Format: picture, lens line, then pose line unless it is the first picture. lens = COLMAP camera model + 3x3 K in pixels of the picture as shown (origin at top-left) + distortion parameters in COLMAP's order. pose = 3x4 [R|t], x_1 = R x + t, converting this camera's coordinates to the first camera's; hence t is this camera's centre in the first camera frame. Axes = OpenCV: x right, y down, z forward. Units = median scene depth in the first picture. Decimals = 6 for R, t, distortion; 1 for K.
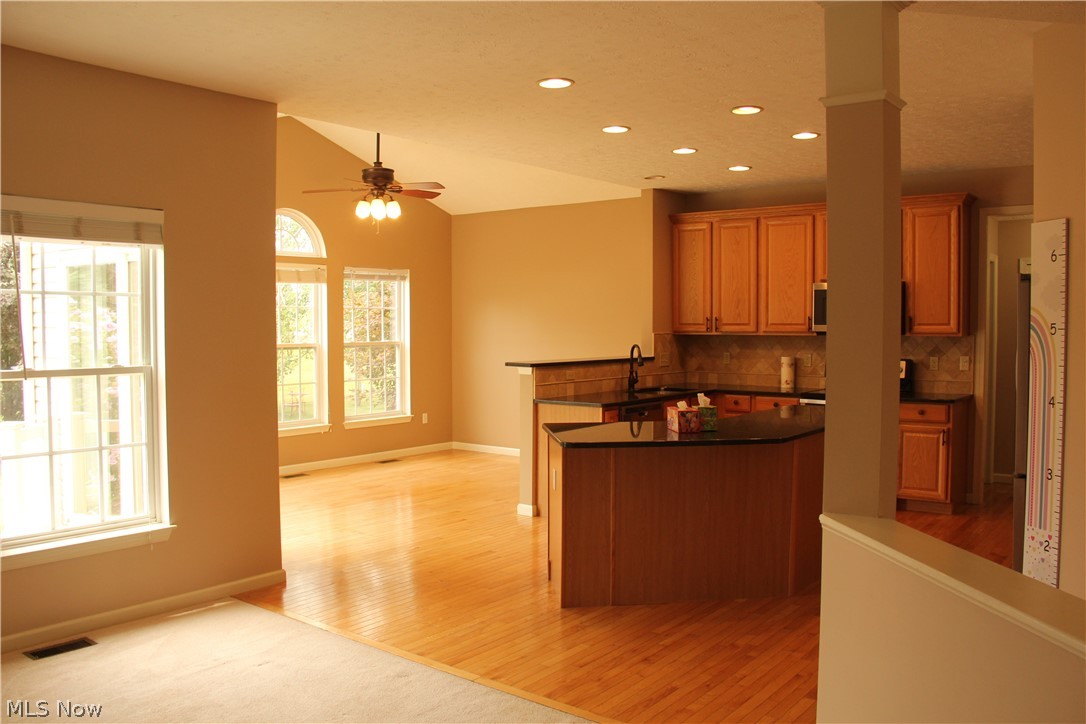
lens RADIAL K [[903.2, 0, 551.1], [0, 903.2, 363.2], [0, 0, 1]] dist [-0.175510, 0.132913]
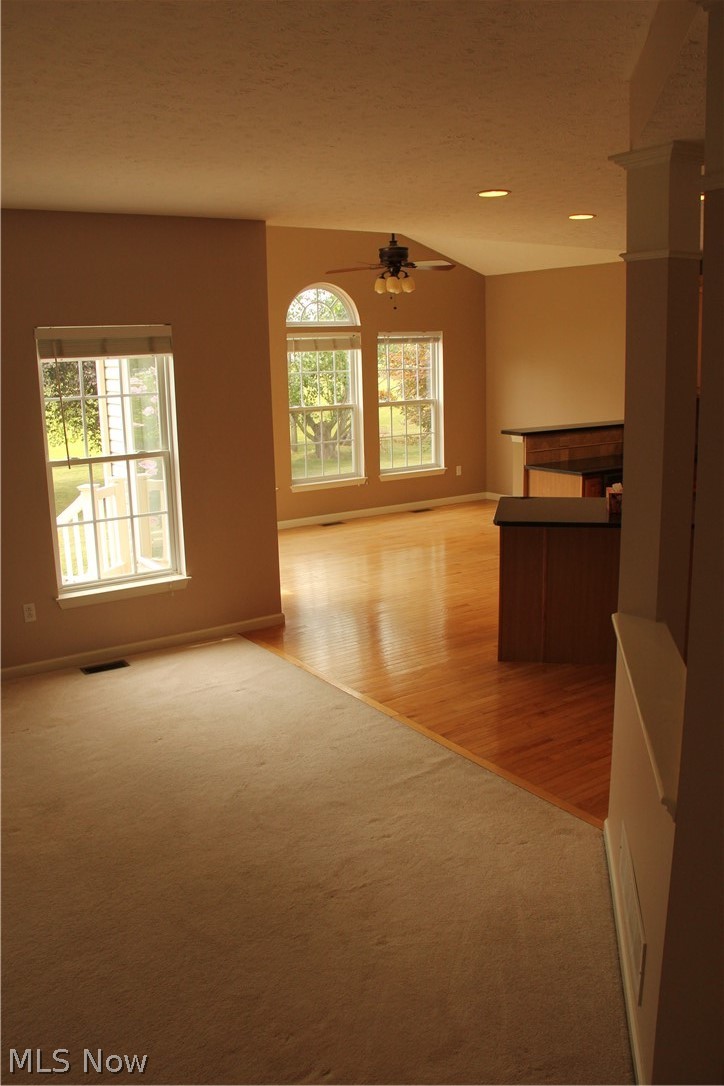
lens RADIAL K [[903.2, 0, 362.0], [0, 903.2, 543.0], [0, 0, 1]] dist [-0.175510, 0.132913]
pose [[0.947394, 0.041037, -0.317429, 0.140826], [0.012861, 0.986065, 0.165863, -0.049298], [0.319812, -0.161219, 0.933664, -0.082029]]
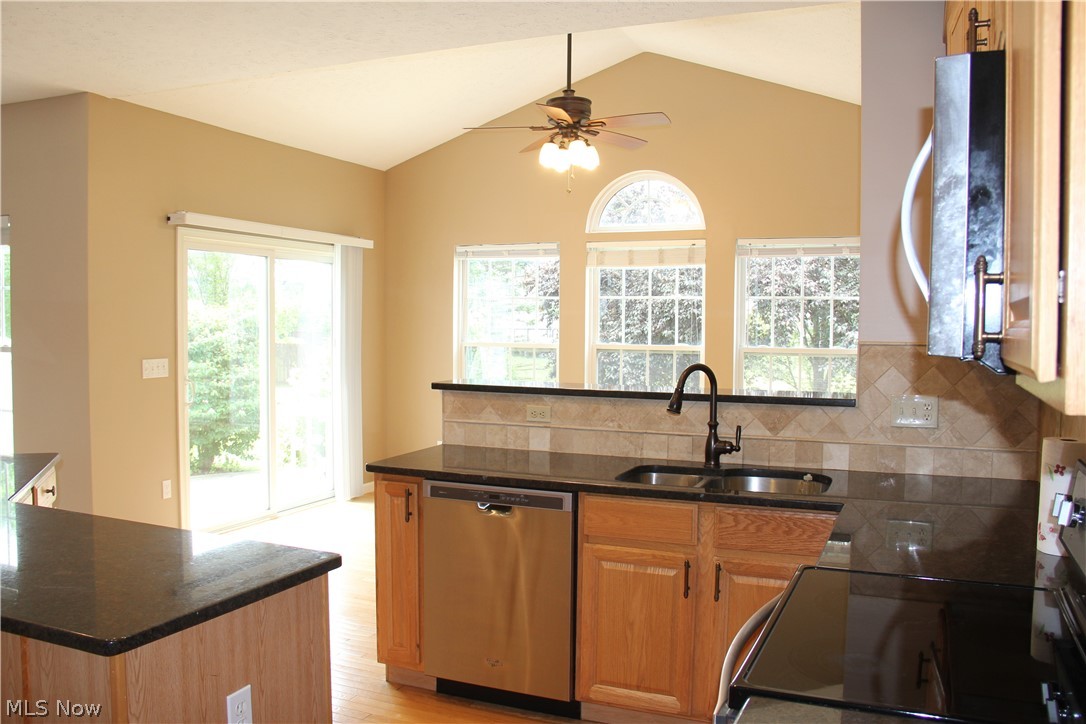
lens RADIAL K [[903.2, 0, 551.1], [0, 903.2, 363.2], [0, 0, 1]] dist [-0.175510, 0.132913]
pose [[0.253029, 0.047282, -0.966303, 0.562604], [-0.051868, 0.998032, 0.035253, -0.036833], [0.966067, 0.041200, 0.254983, 0.912546]]
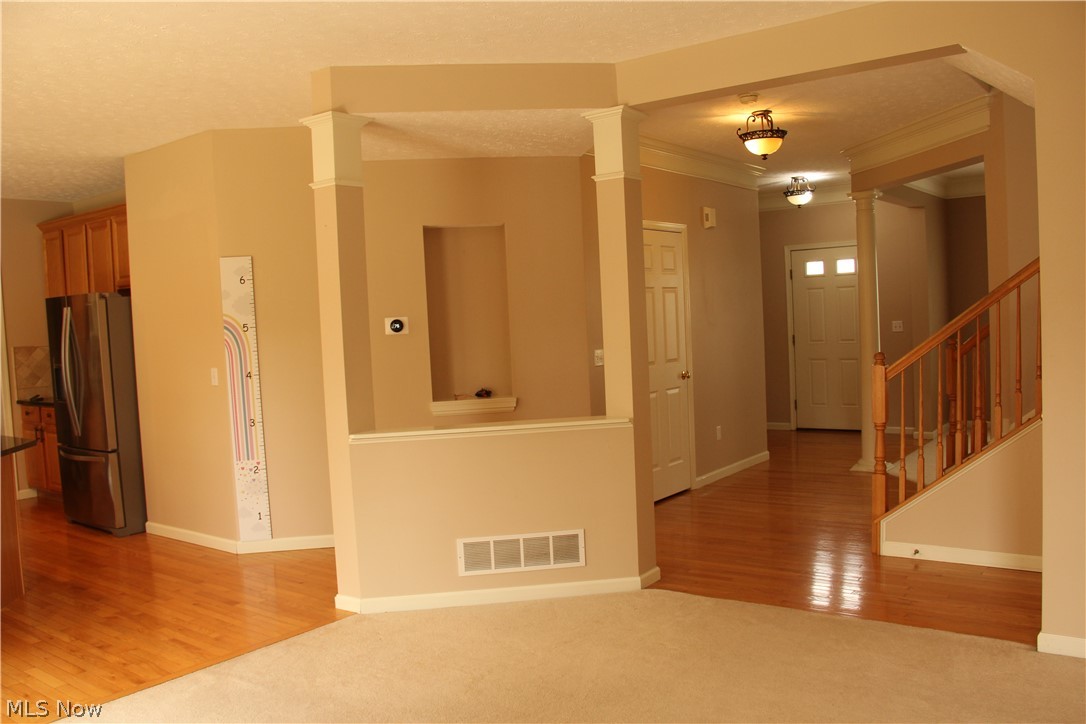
lens RADIAL K [[903.2, 0, 551.1], [0, 903.2, 363.2], [0, 0, 1]] dist [-0.175510, 0.132913]
pose [[-0.012065, -0.051957, 0.998576, -0.521229], [0.086303, 0.994868, 0.052807, -0.007024], [-0.996196, 0.086817, -0.007519, 0.249863]]
